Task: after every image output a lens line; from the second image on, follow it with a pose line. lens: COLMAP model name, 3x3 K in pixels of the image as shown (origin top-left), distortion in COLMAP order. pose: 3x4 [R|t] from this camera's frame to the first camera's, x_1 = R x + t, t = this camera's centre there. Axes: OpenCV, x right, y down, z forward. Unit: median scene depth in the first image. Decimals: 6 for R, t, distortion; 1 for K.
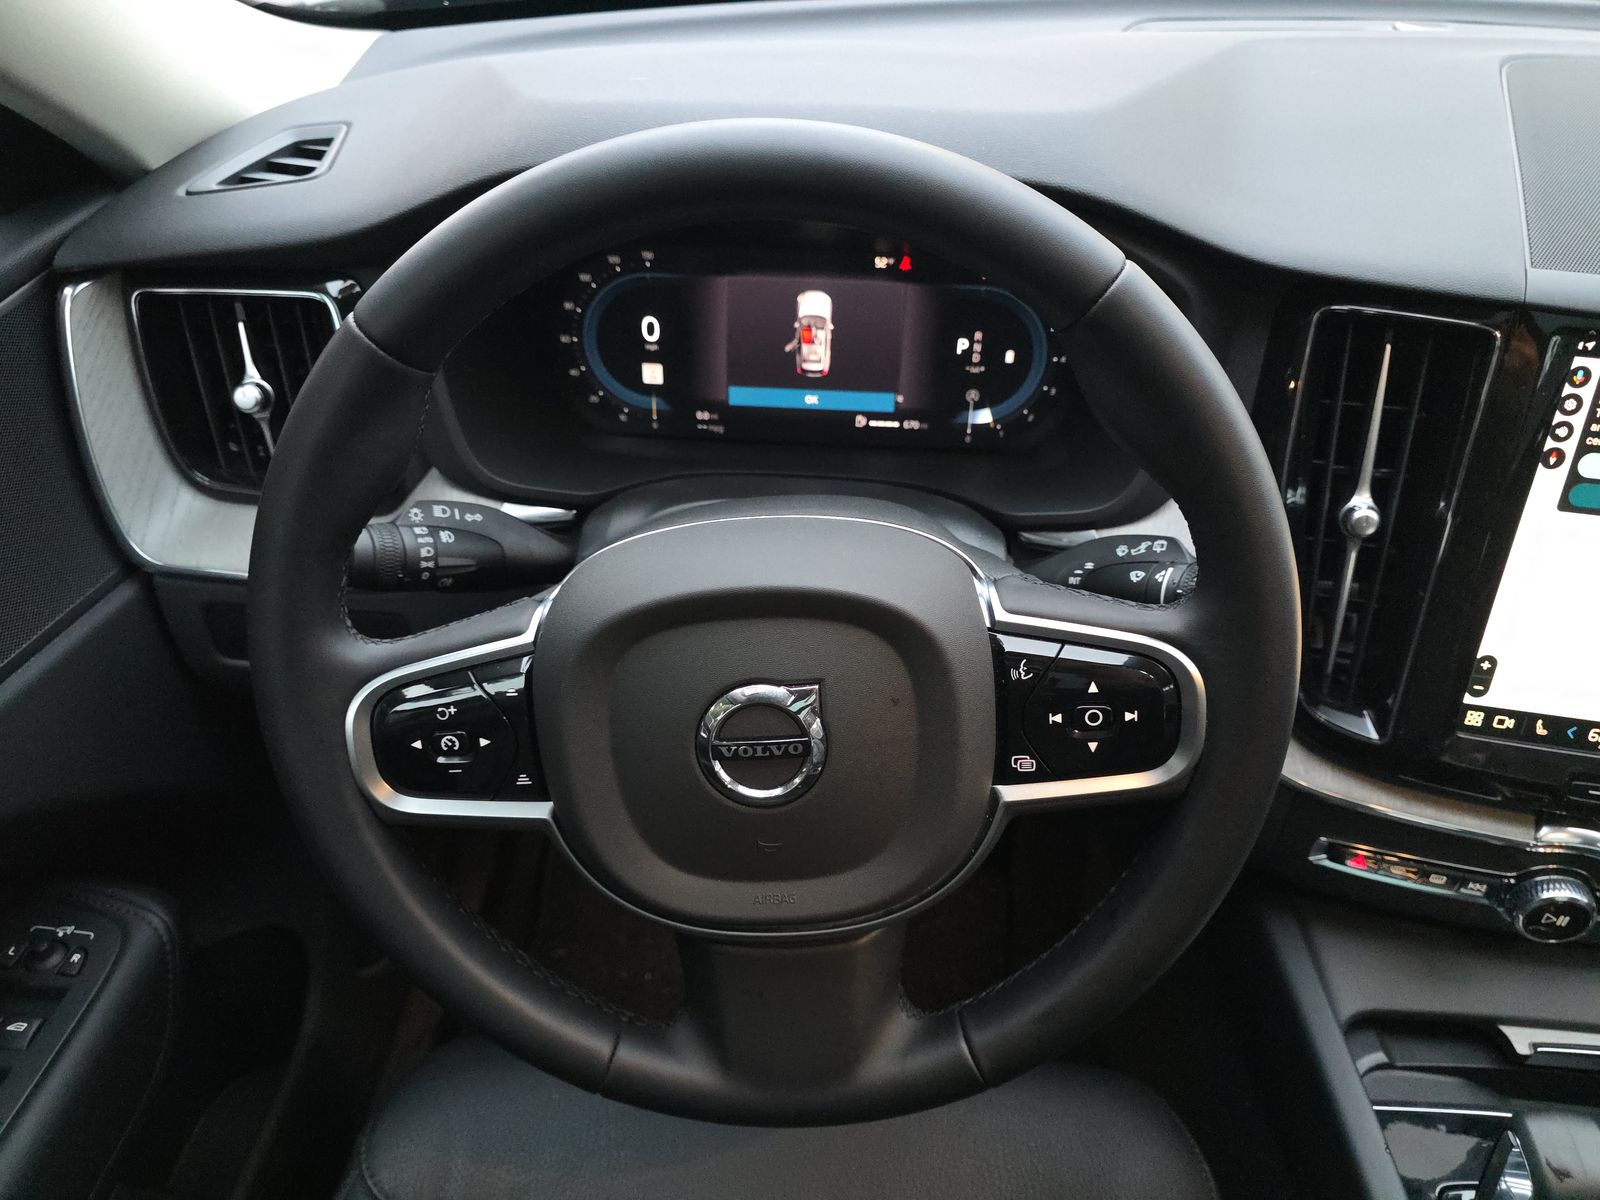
lens RADIAL K [[1081.2, 0, 800.0], [0, 1081.2, 600.0], [0, 0, 1]] dist [0.051400, -0.055098]
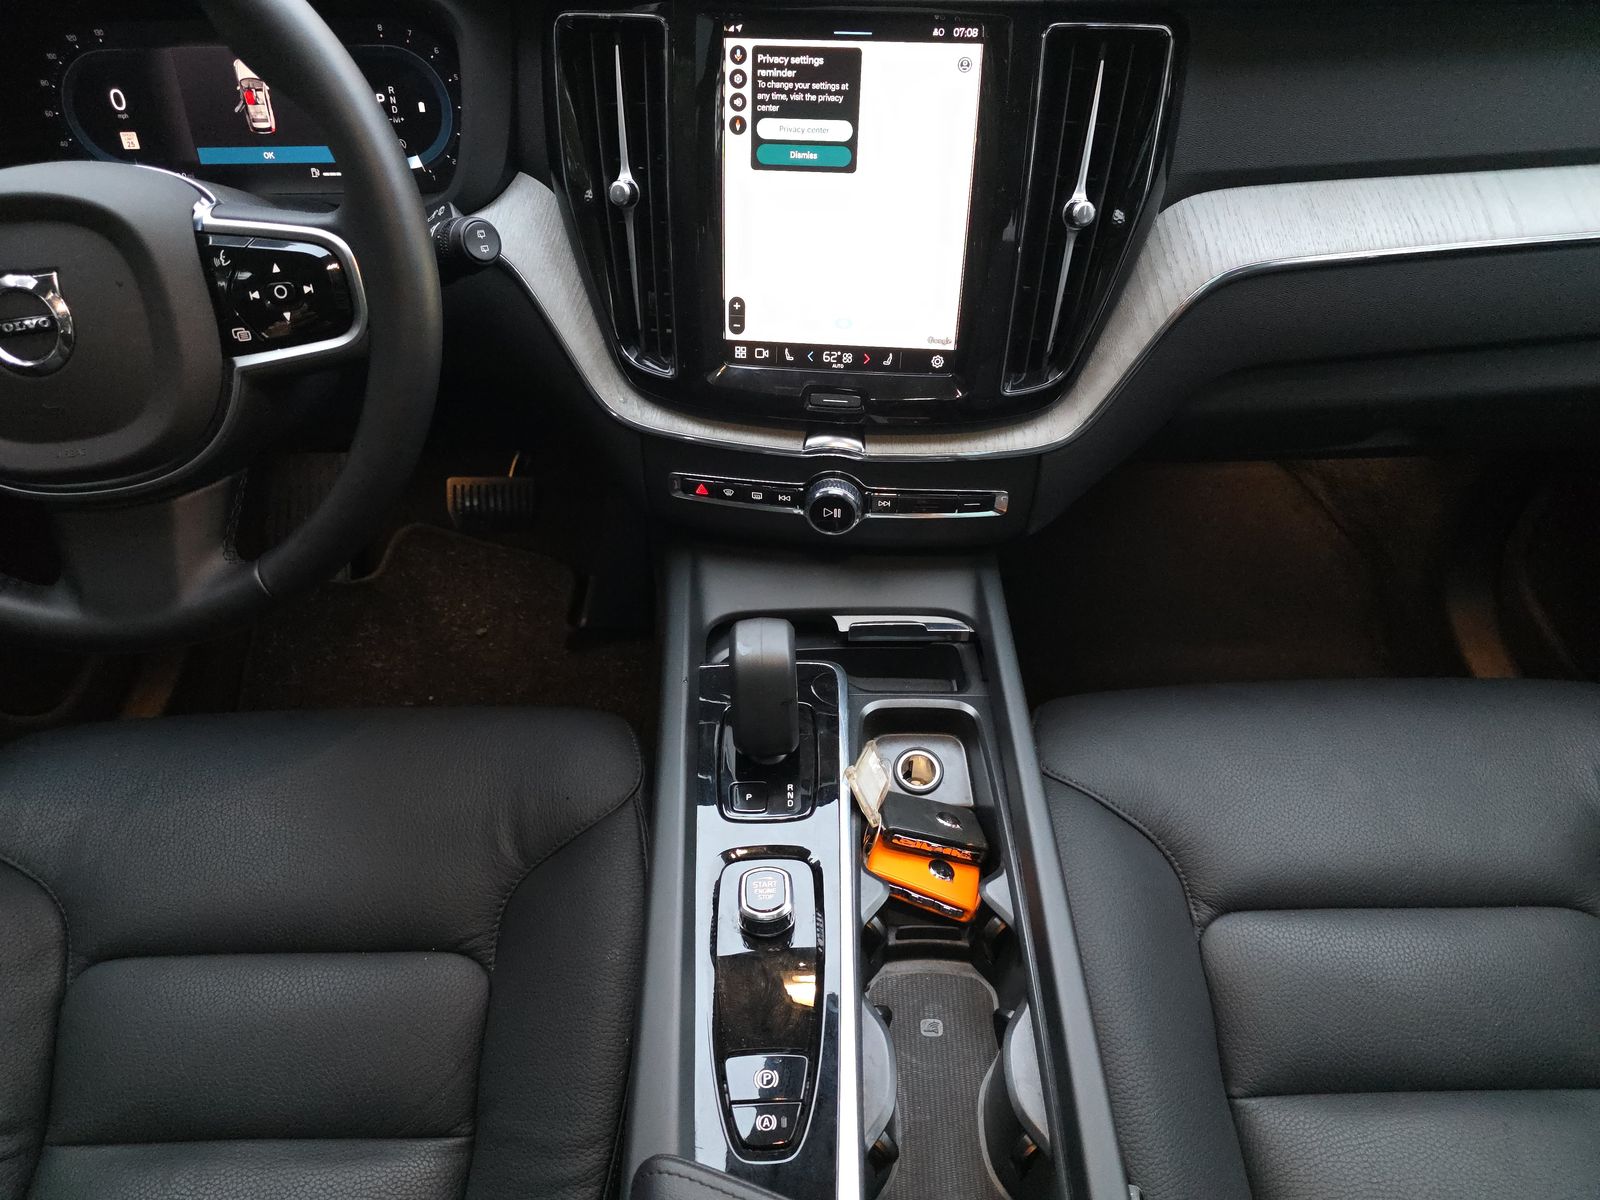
lens RADIAL K [[1079.1, 0, 800.0], [0, 1079.1, 600.0], [0, 0, 1]] dist [0.047378, -0.038488]
pose [[0.996896, -0.069355, 0.037253, 0.622862], [0.068007, 0.997024, 0.036315, 0.360693], [-0.039661, -0.033668, 0.998646, -0.288216]]
